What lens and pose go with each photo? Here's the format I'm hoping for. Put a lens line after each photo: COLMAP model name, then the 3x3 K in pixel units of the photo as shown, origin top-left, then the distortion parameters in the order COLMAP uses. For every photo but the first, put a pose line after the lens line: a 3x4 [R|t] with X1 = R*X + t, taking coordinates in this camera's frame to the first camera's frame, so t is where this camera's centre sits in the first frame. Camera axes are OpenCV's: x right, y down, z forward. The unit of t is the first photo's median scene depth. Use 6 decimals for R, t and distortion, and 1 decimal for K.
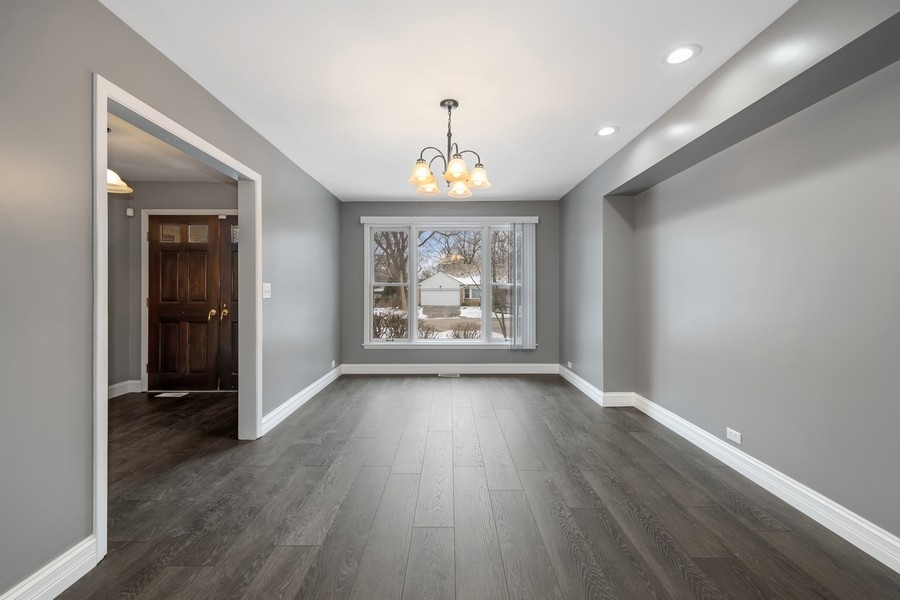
lens RADIAL K [[354.2, 0, 454.7], [0, 354.2, 298.4], [0, 0, 1]] dist [0.004477, -0.000909]
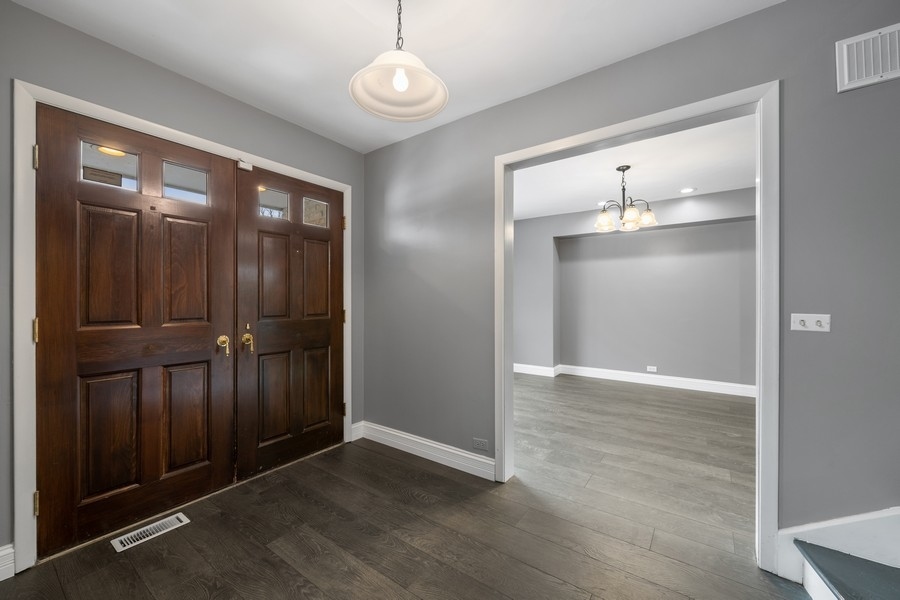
lens RADIAL K [[354.2, 0, 443.2], [0, 354.2, 301.3], [0, 0, 1]] dist [0.004477, -0.000909]
pose [[0.595851, -0.008373, 0.803051, -0.916637], [0.012143, 0.999925, 0.001416, -0.015626], [-0.803003, 0.008907, 0.595908, 0.424825]]
